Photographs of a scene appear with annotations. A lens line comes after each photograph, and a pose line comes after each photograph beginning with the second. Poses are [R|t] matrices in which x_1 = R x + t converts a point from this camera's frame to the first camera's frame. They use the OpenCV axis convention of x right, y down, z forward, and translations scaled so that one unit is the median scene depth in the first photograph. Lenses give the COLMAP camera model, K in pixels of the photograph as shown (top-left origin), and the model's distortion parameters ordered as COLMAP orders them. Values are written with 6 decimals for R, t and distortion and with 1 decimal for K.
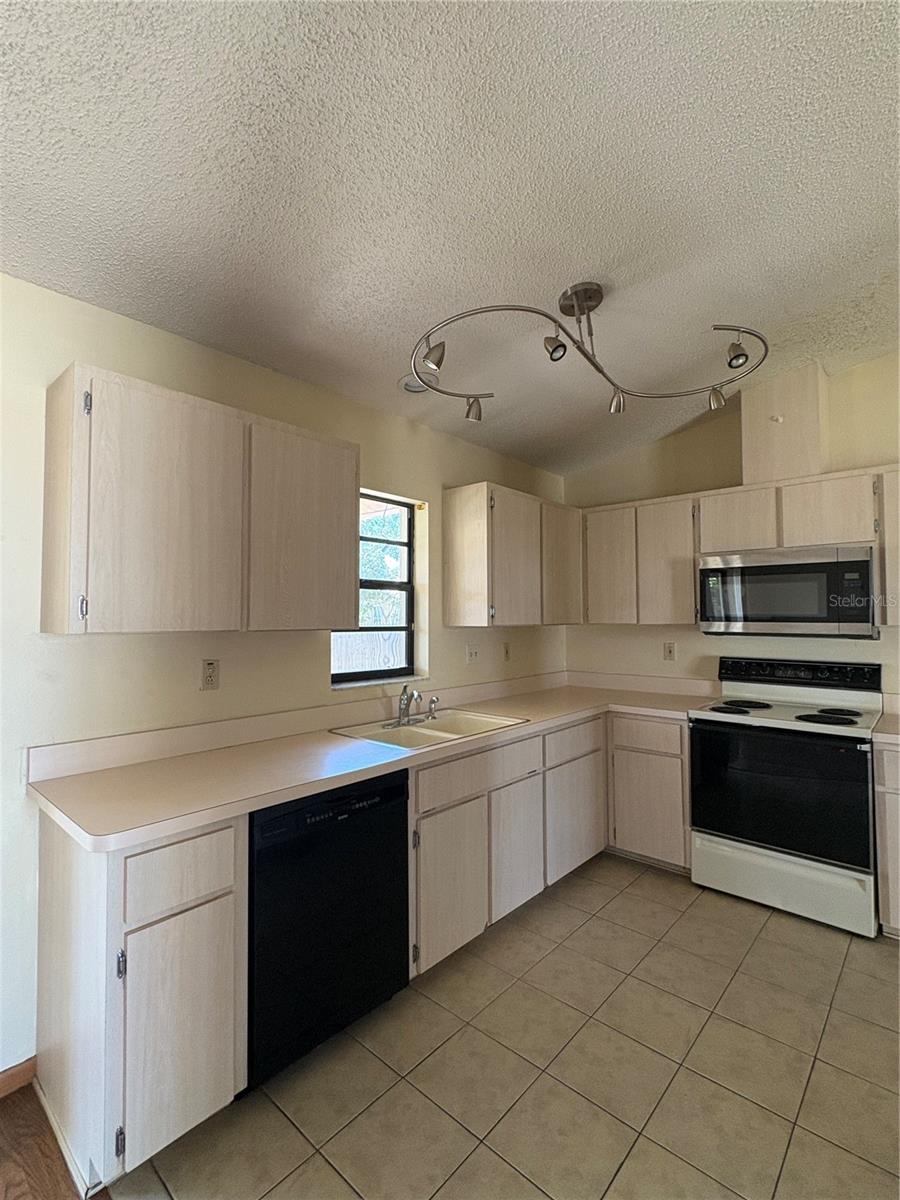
lens RADIAL K [[555.6, 0, 440.9], [0, 555.6, 596.4], [0, 0, 1]] dist [-0.002529, -0.000079]
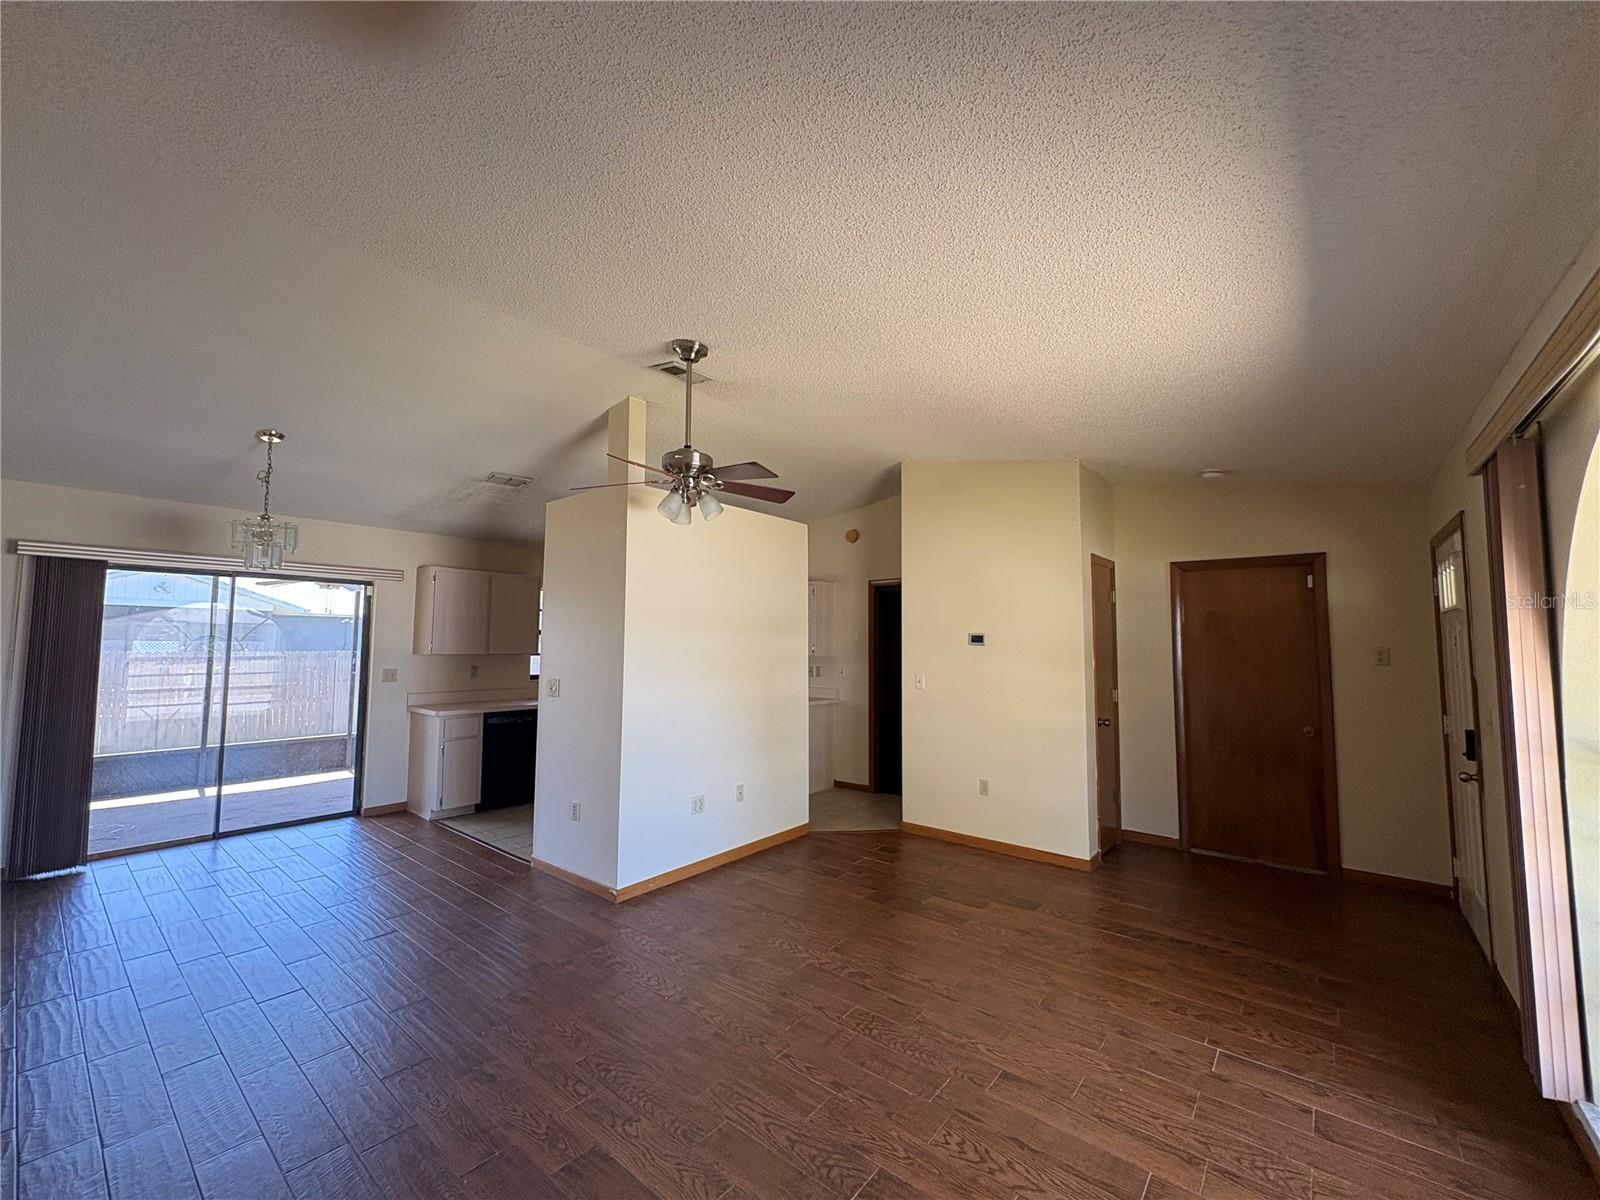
lens RADIAL K [[637.4, 0, 794.4], [0, 637.4, 604.1], [0, 0, 1]] dist [0.003357, 0.000362]
pose [[0.998546, 0.013109, 0.052289, 0.529181], [-0.011206, 0.999270, -0.036517, -0.046982], [-0.052729, 0.035878, 0.997964, -1.184422]]
